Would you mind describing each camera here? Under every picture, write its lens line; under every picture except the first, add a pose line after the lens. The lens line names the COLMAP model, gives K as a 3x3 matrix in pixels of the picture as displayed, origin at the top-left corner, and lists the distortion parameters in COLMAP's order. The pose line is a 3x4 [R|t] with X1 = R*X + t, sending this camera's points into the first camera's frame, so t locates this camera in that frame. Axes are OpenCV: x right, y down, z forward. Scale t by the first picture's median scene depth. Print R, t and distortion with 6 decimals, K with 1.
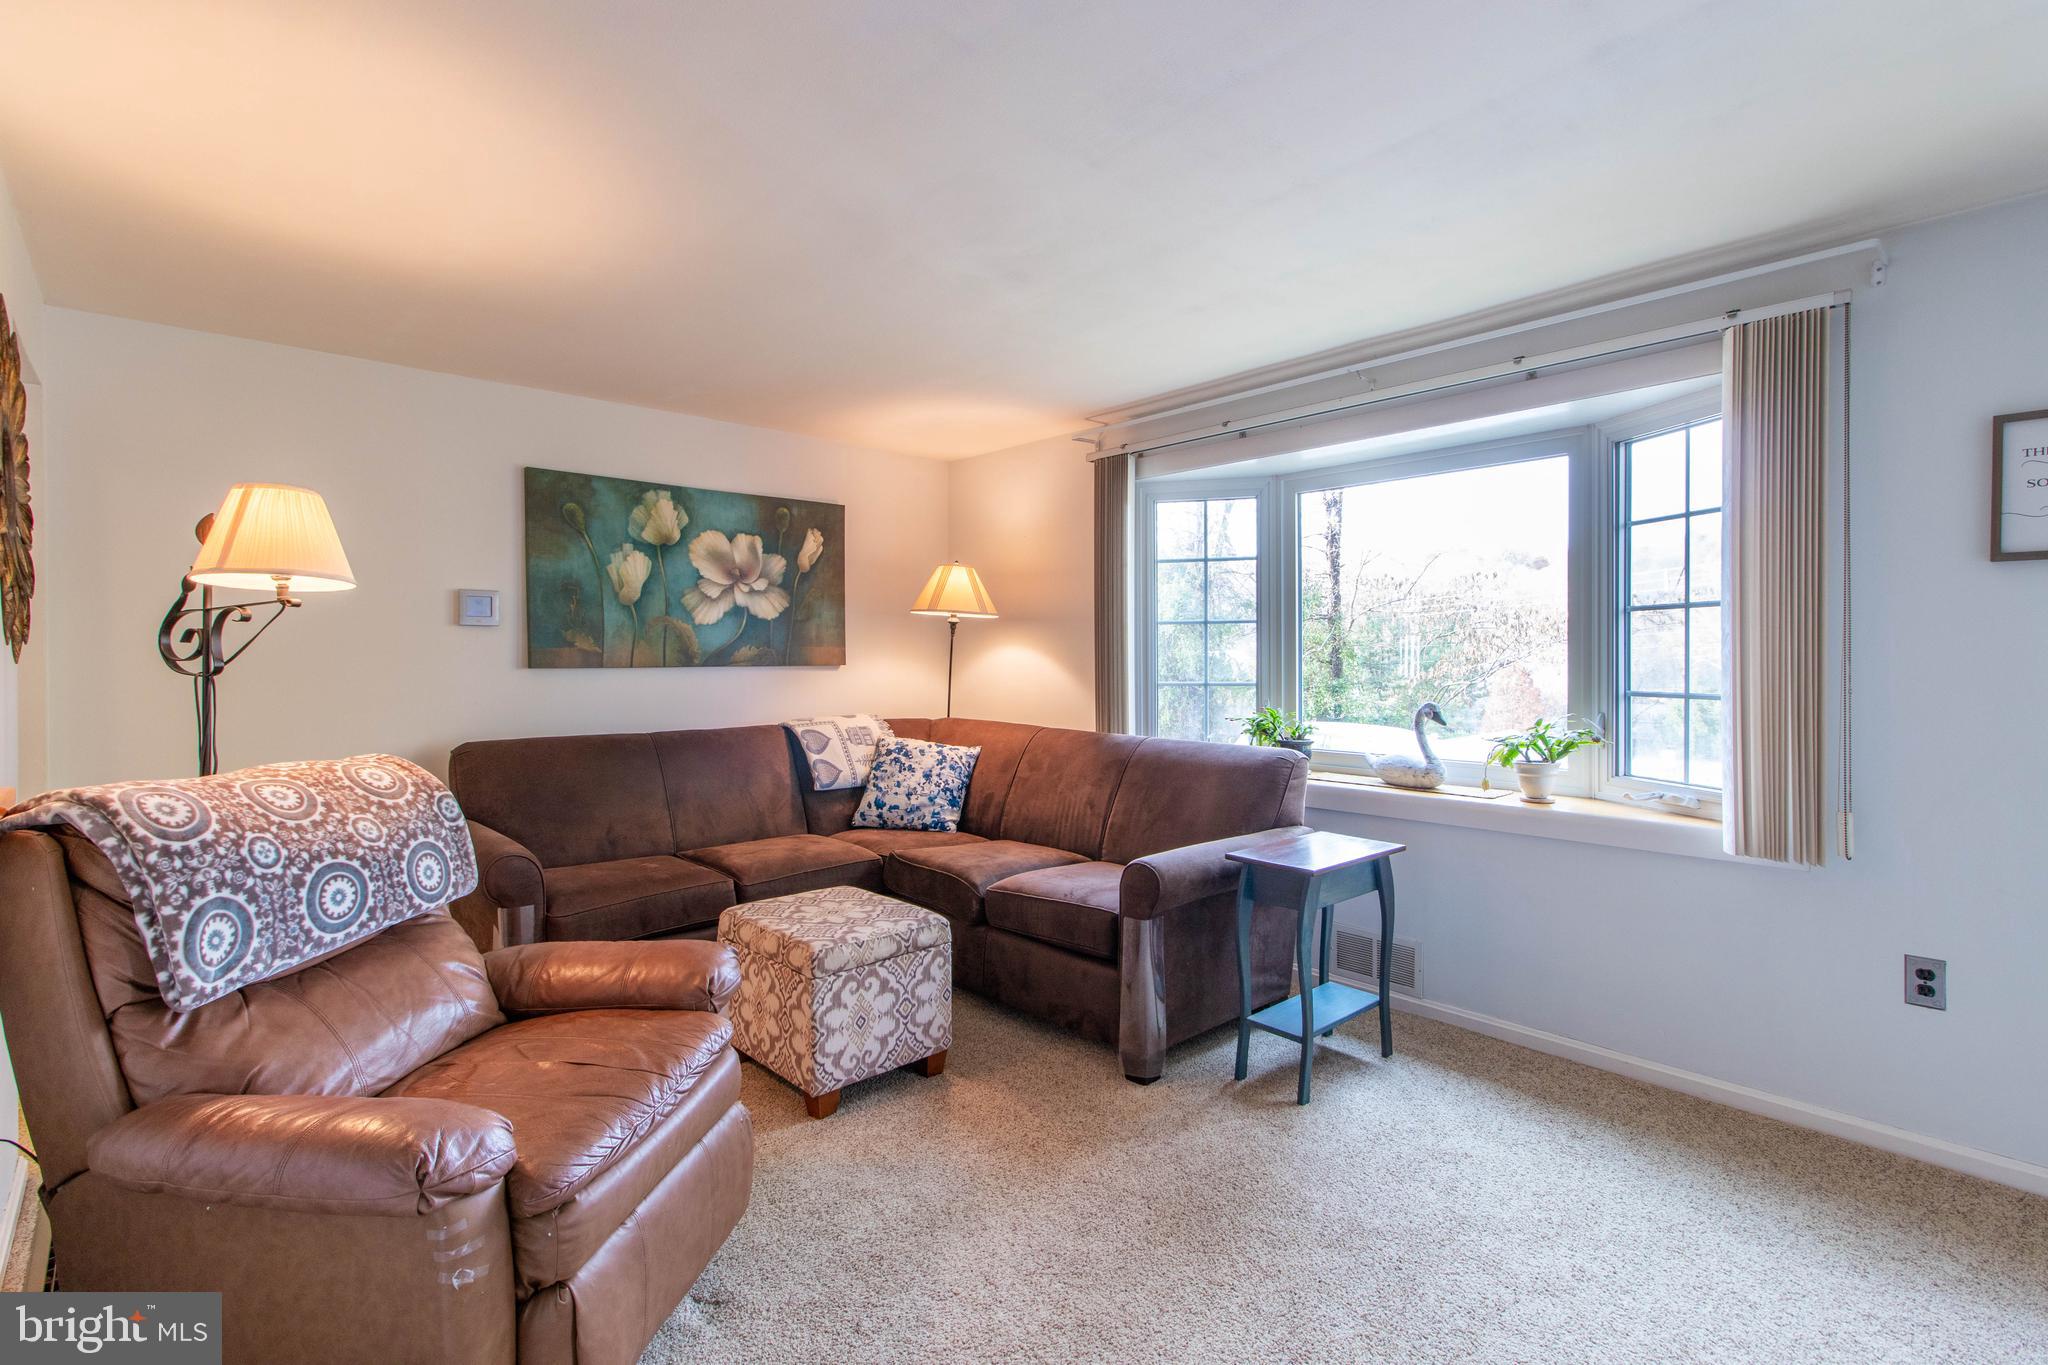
lens RADIAL K [[959.7, 0, 1076.1], [0, 959.7, 655.9], [0, 0, 1]] dist [0.009320, 0.002378]
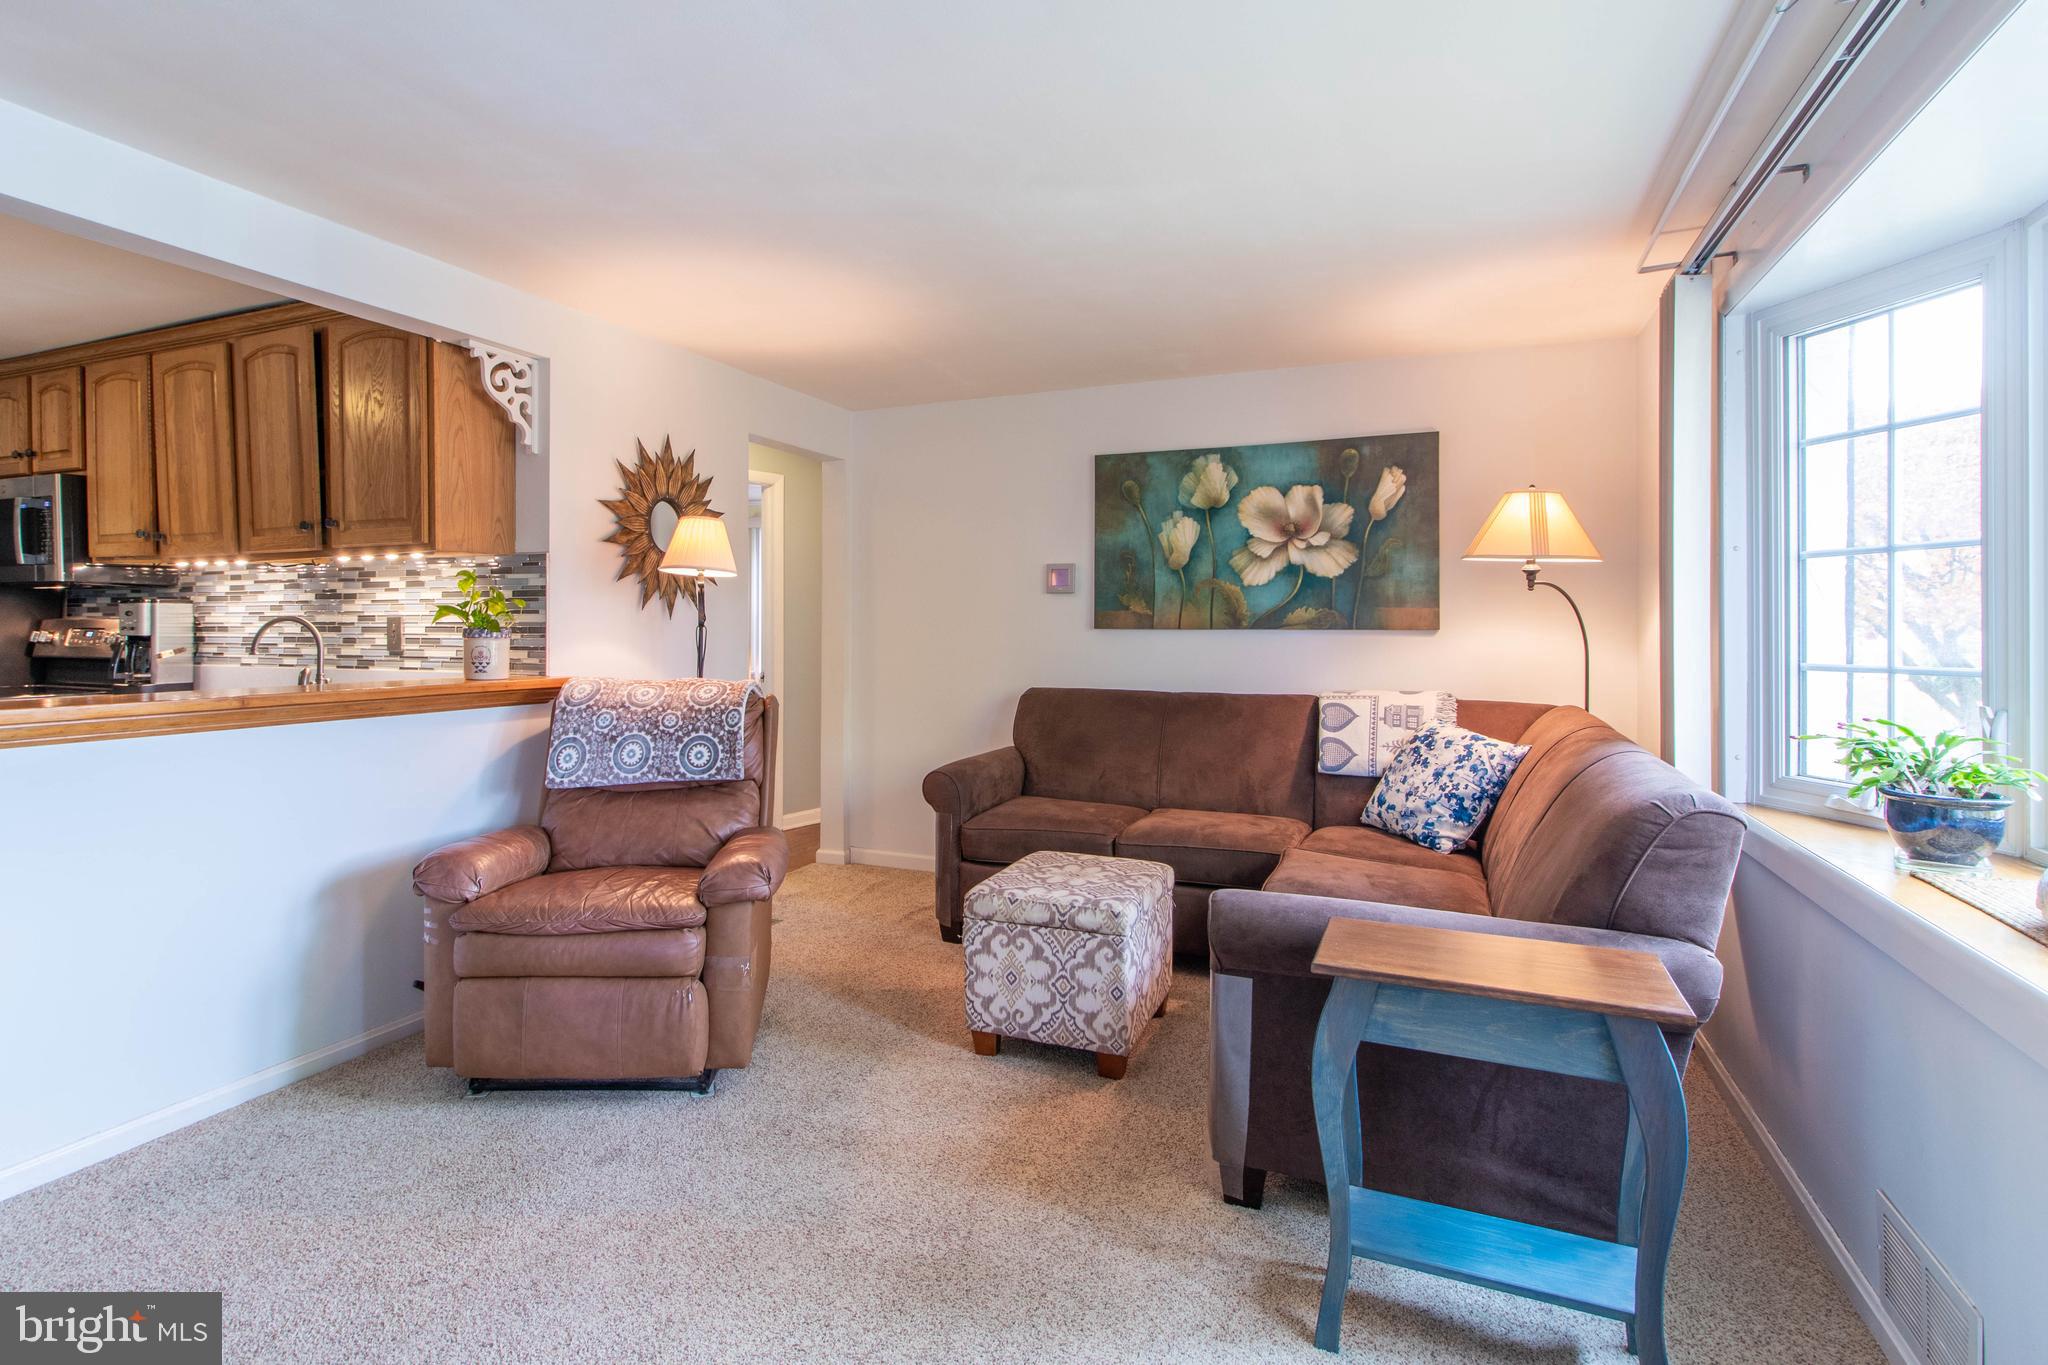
lens RADIAL K [[1006.6, 0, 887.2], [0, 1006.6, 616.3], [0, 0, 1]] dist [0.012242, -0.001579]
pose [[0.366513, -0.003214, -0.930407, 0.443895], [-0.003289, 0.999983, -0.004750, 0.004460], [0.930407, 0.004801, 0.366496, 0.305421]]
